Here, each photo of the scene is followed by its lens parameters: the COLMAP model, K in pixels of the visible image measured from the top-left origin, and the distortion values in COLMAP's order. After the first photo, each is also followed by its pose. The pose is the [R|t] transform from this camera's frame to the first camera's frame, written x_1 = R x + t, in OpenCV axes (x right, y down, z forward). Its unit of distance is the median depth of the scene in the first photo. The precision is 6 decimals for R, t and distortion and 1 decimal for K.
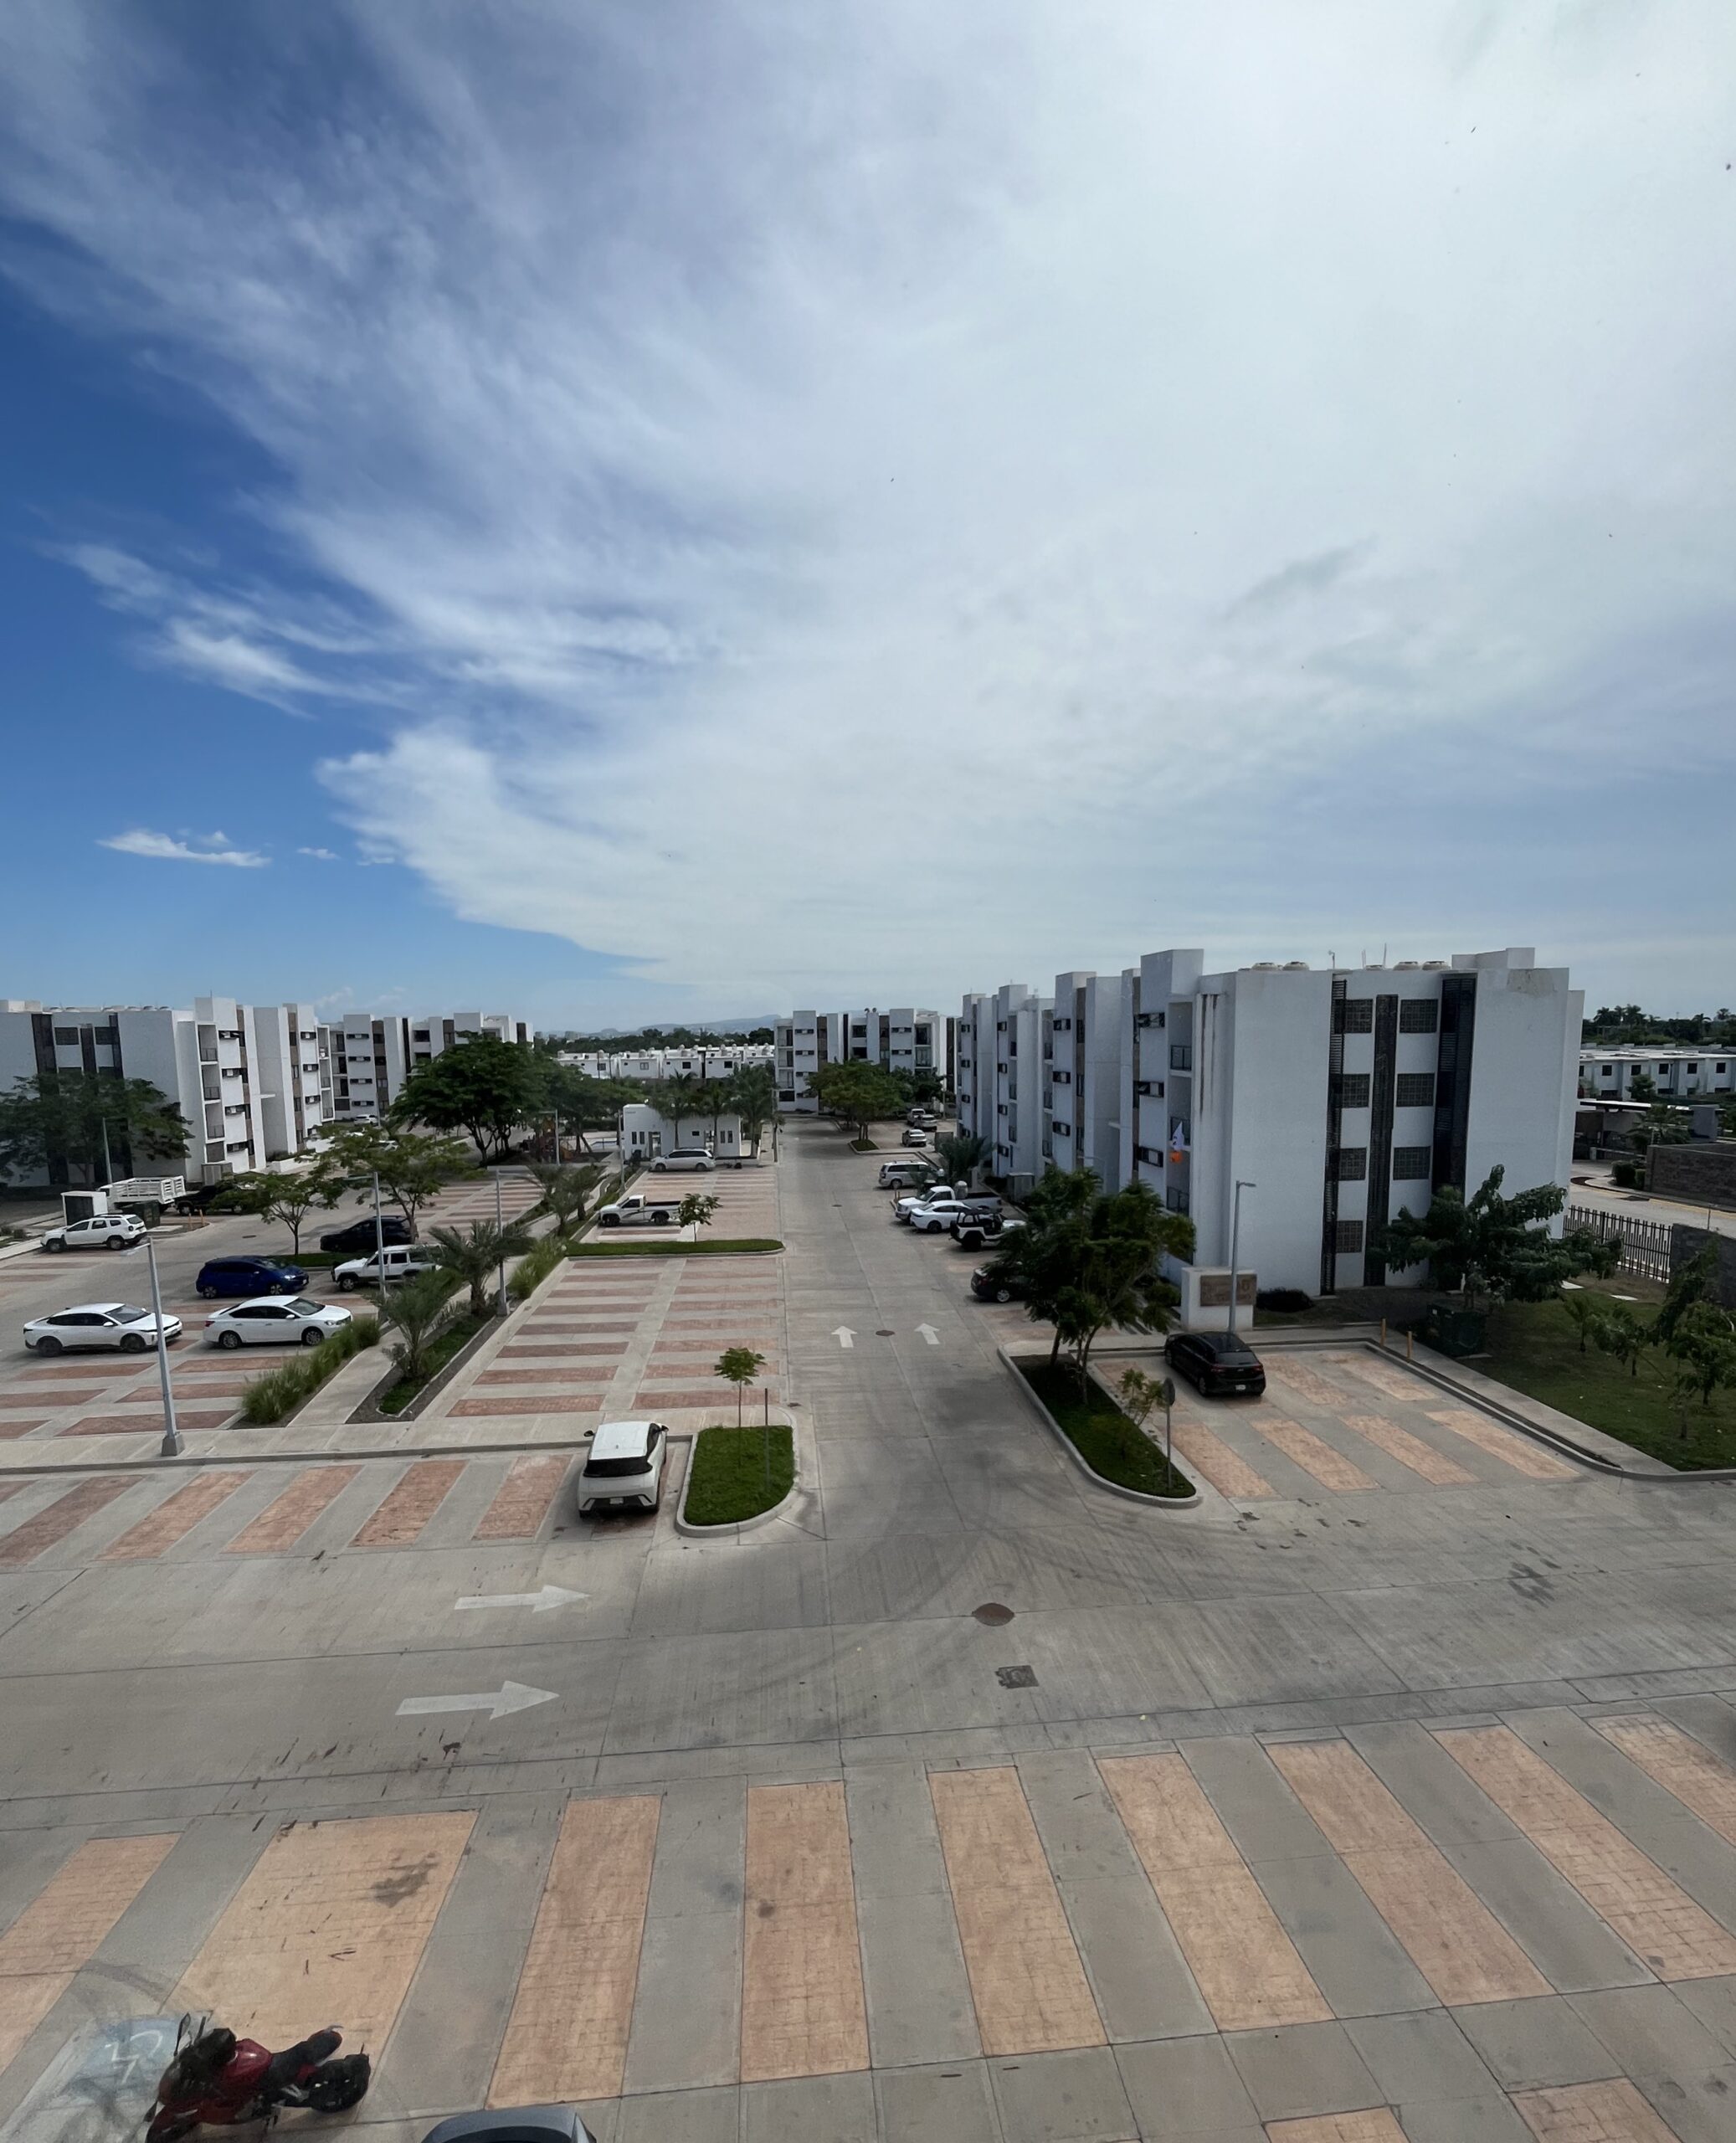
lens RADIAL K [[1003.7, 0, 862.1], [0, 1003.7, 1130.7], [0, 0, 1]] dist [-0.000590, -0.000070]
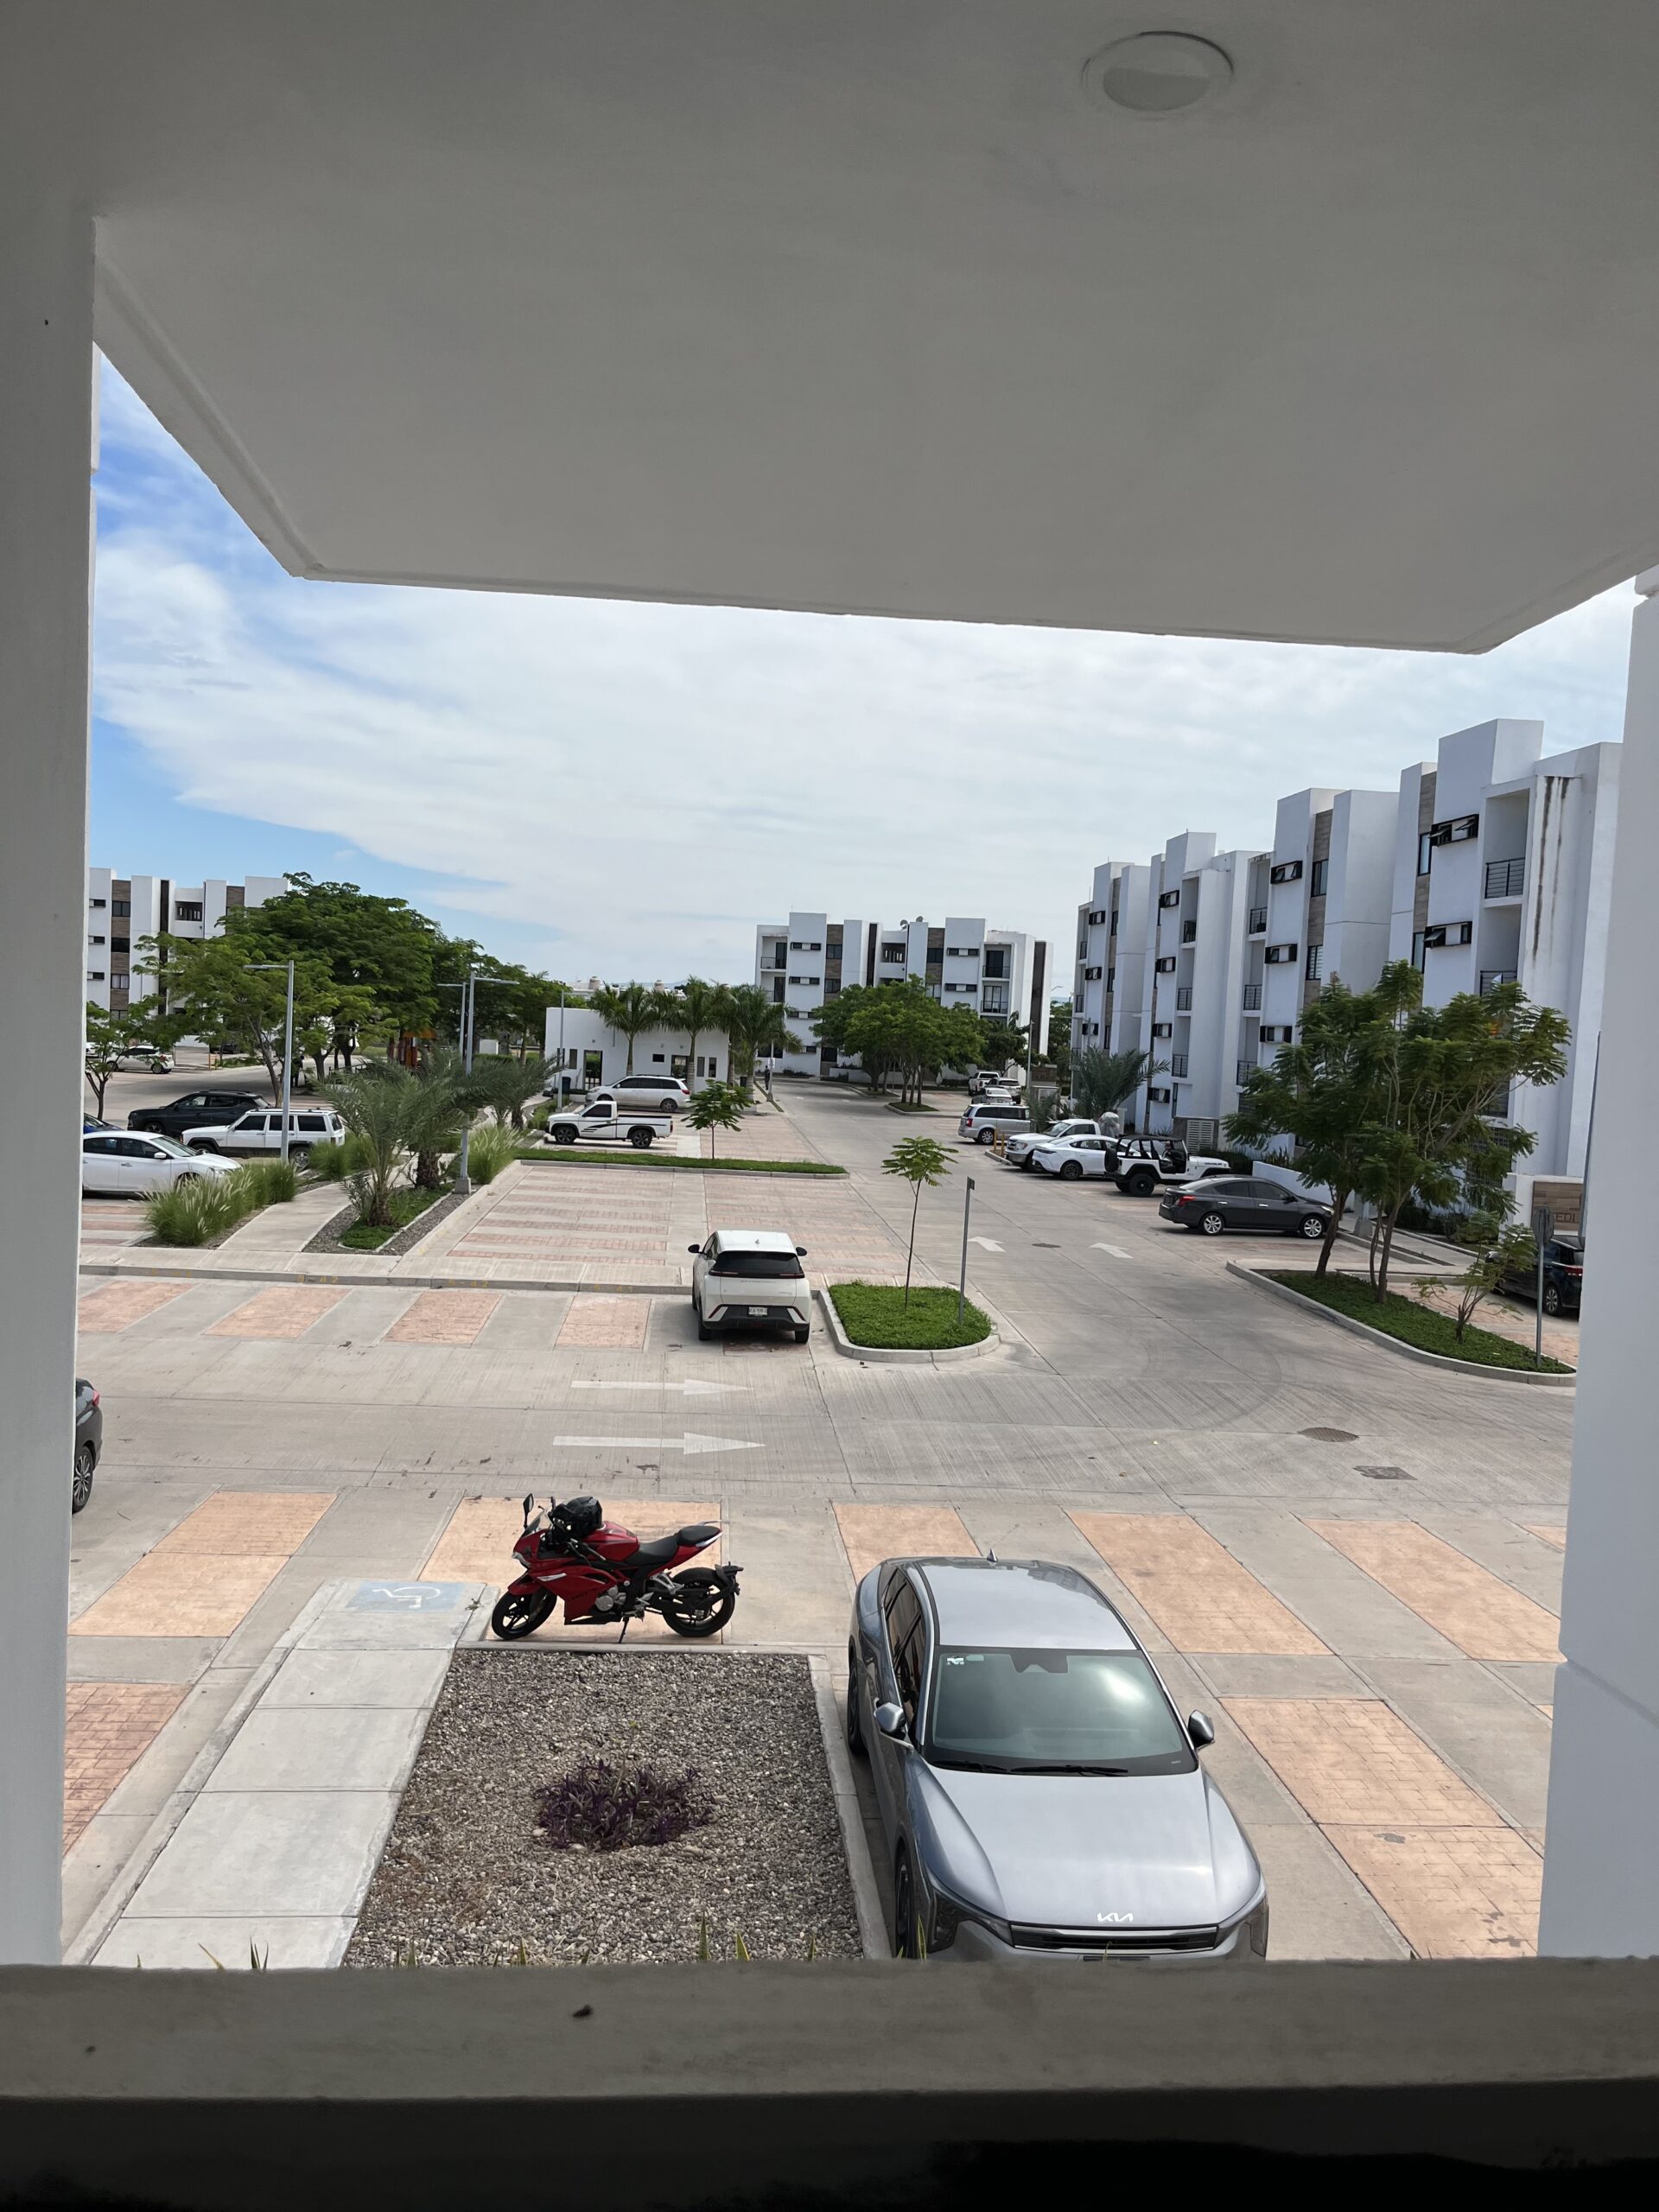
lens RADIAL K [[1673.4, 0, 829.5], [0, 1673.4, 1106.0], [0, 0, 1]] dist [0.073430, -0.174143]
pose [[0.997862, 0.065347, 0.001376, -0.120812], [-0.065193, 0.996581, -0.050750, 0.165455], [-0.004687, 0.050552, 0.998710, -0.106315]]
